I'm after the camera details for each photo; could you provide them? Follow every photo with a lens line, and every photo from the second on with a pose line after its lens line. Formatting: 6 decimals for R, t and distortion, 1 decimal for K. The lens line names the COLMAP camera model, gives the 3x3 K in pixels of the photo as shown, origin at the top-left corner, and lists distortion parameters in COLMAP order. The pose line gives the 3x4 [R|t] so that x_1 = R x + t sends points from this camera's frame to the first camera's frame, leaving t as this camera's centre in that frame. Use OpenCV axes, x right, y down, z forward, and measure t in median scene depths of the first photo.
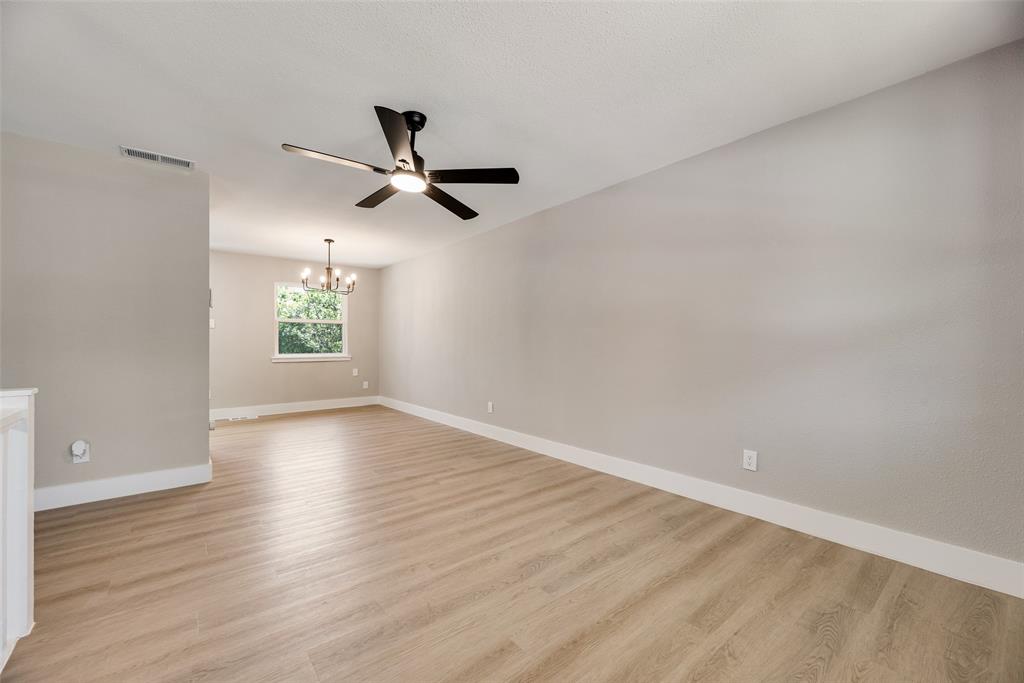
lens RADIAL K [[416.4, 0, 508.1], [0, 416.4, 339.4], [0, 0, 1]] dist [0.003019, 0.000558]
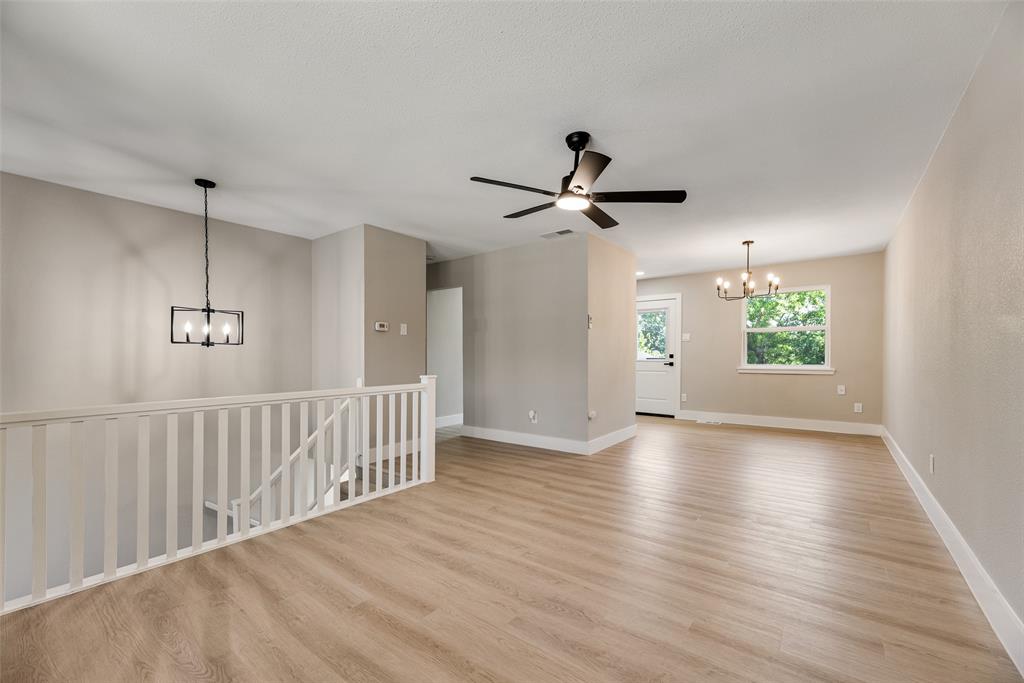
lens RADIAL K [[416.4, 0, 509.7], [0, 416.4, 351.5], [0, 0, 1]] dist [0.003019, 0.000558]
pose [[0.227882, -0.009468, -0.973643, 0.708028], [0.014226, 0.999878, -0.006393, 0.007030], [0.973585, -0.012394, 0.227989, 0.559005]]
